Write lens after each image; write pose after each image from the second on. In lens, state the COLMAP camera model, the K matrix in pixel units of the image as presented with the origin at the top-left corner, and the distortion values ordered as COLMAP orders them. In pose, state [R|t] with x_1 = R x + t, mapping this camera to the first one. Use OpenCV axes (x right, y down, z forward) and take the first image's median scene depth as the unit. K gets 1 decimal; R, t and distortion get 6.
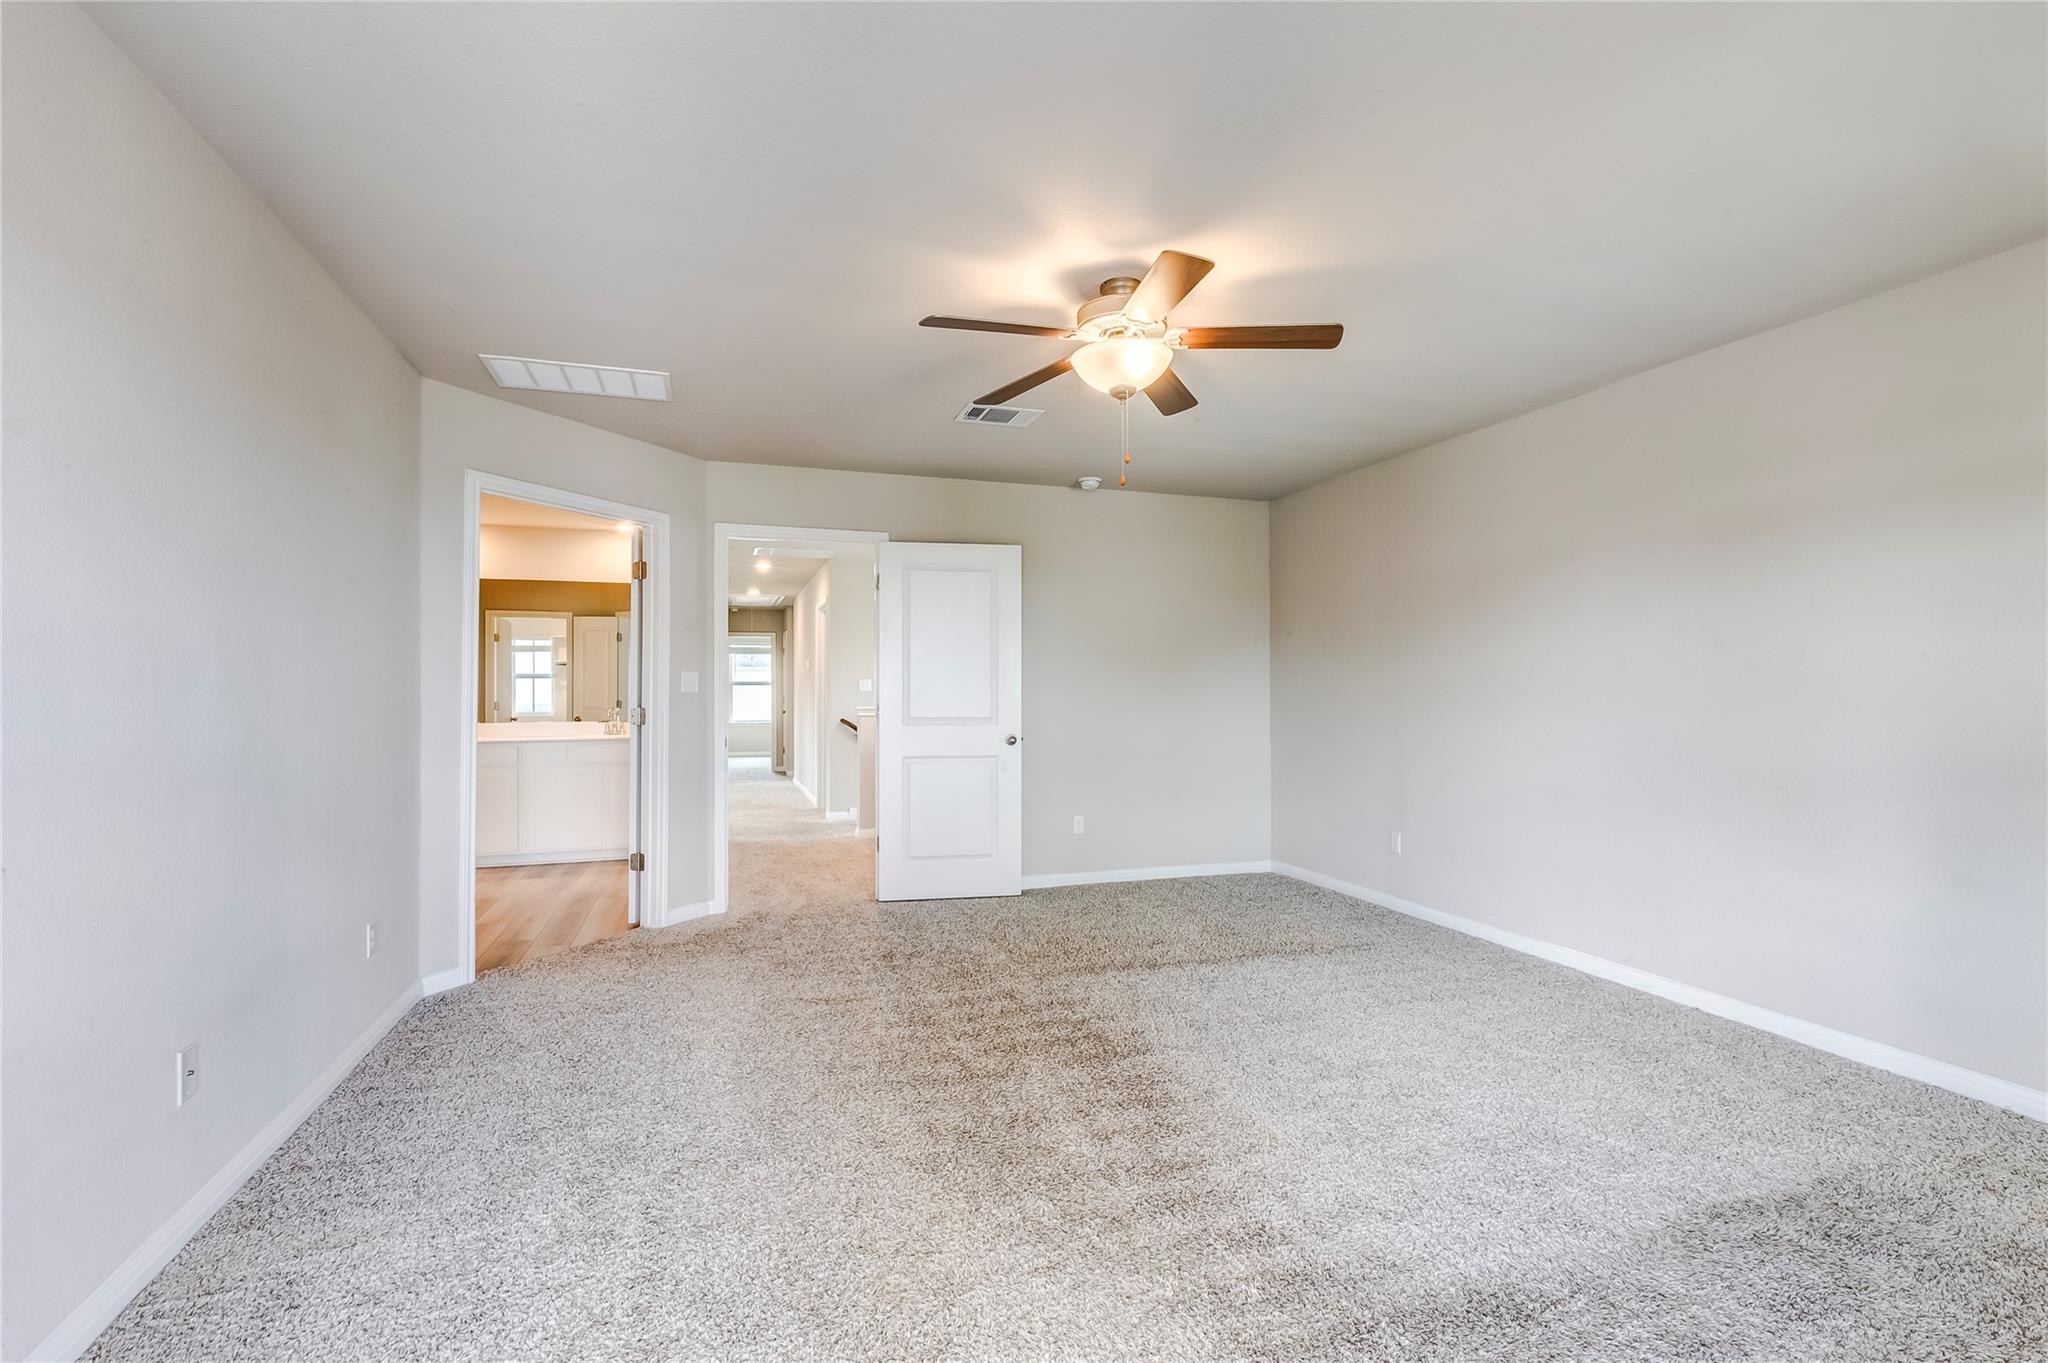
lens RADIAL K [[930.9, 0, 1031.9], [0, 930.9, 685.8], [0, 0, 1]] dist [0.013456, -0.001699]
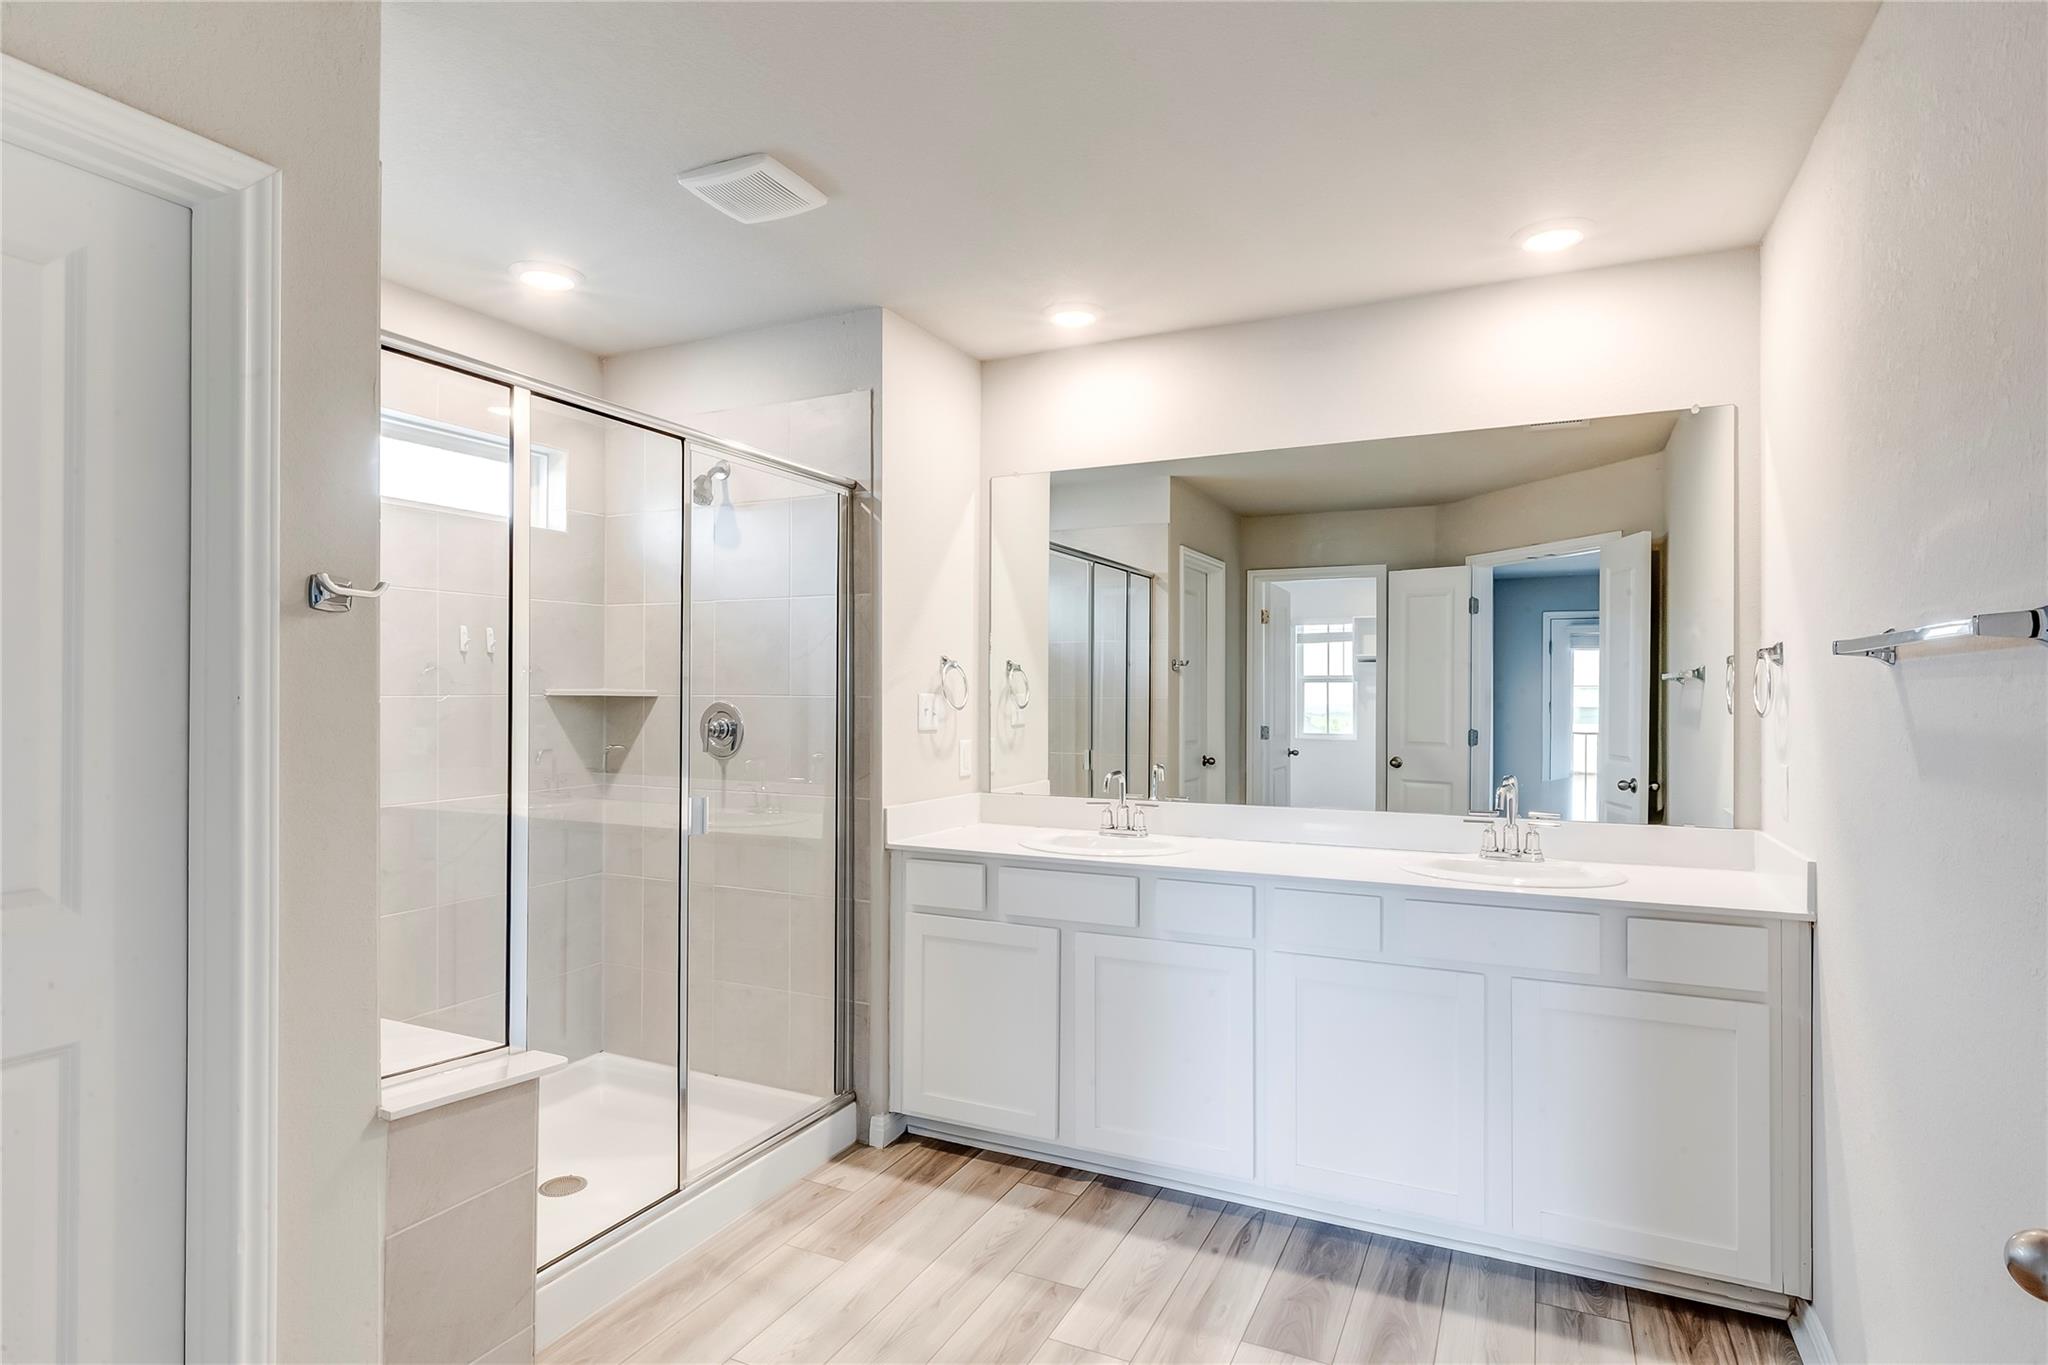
lens RADIAL K [[1066.3, 0, 1031.3], [0, 1066.3, 684.3], [0, 0, 1]] dist [0.002211, 0.000208]
pose [[0.715049, 0.008162, -0.699027, -0.206148], [-0.007649, 0.999963, 0.003851, -0.010399], [0.699033, 0.002593, 0.715085, 0.414092]]
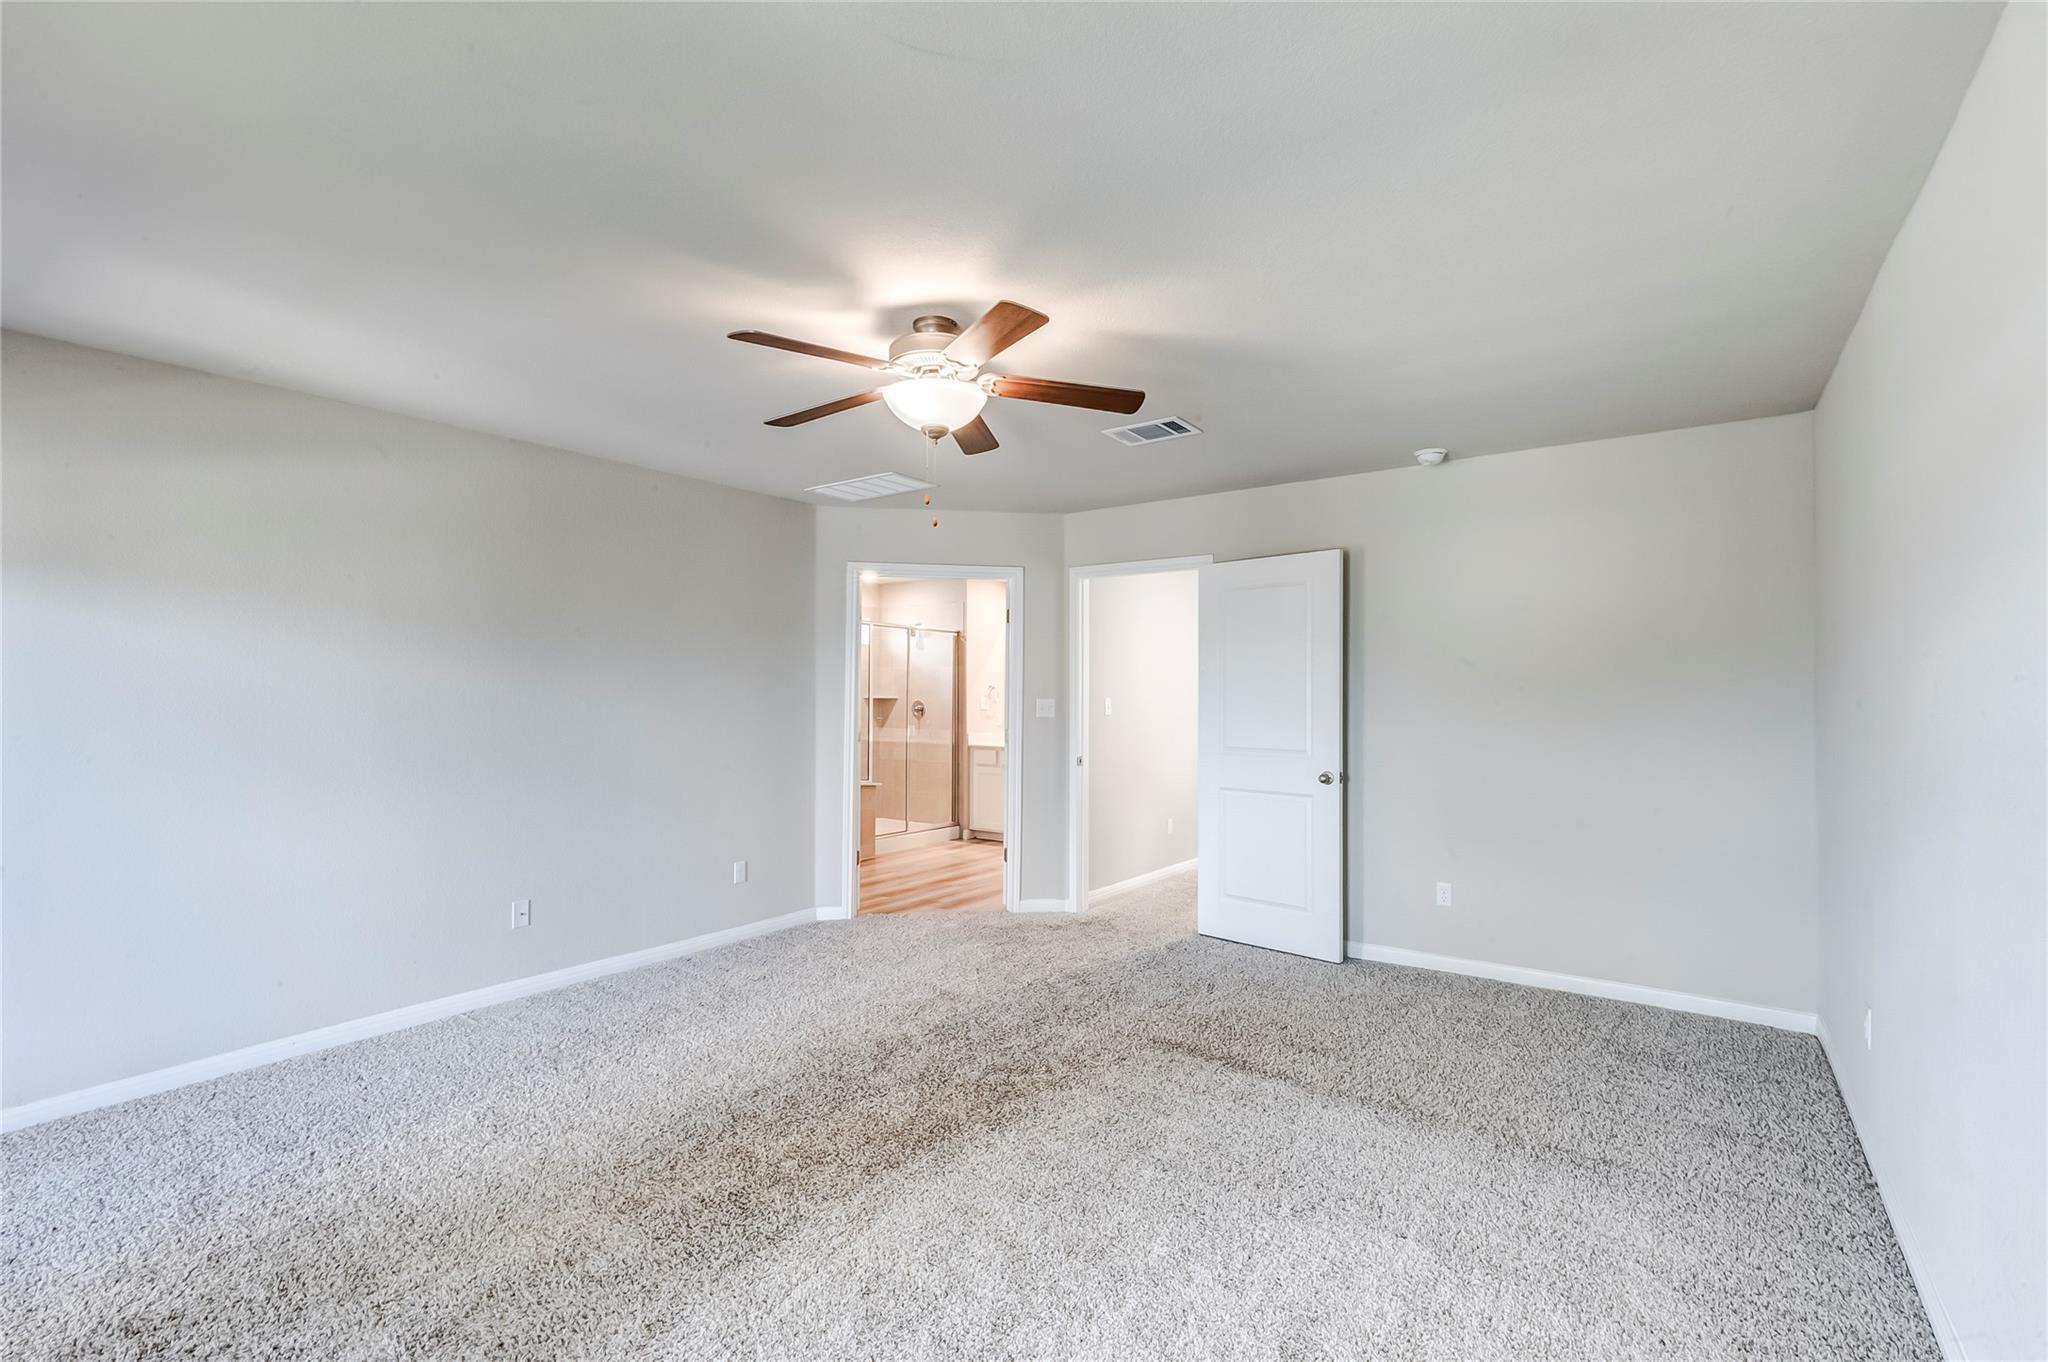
lens RADIAL K [[930.9, 0, 1029.7], [0, 930.9, 684.6], [0, 0, 1]] dist [0.013456, -0.001699]
pose [[0.589388, -0.006252, -0.807826, 0.271179], [-0.004797, 0.999925, -0.011238, -0.008950], [0.807836, 0.010499, 0.589314, 0.147402]]
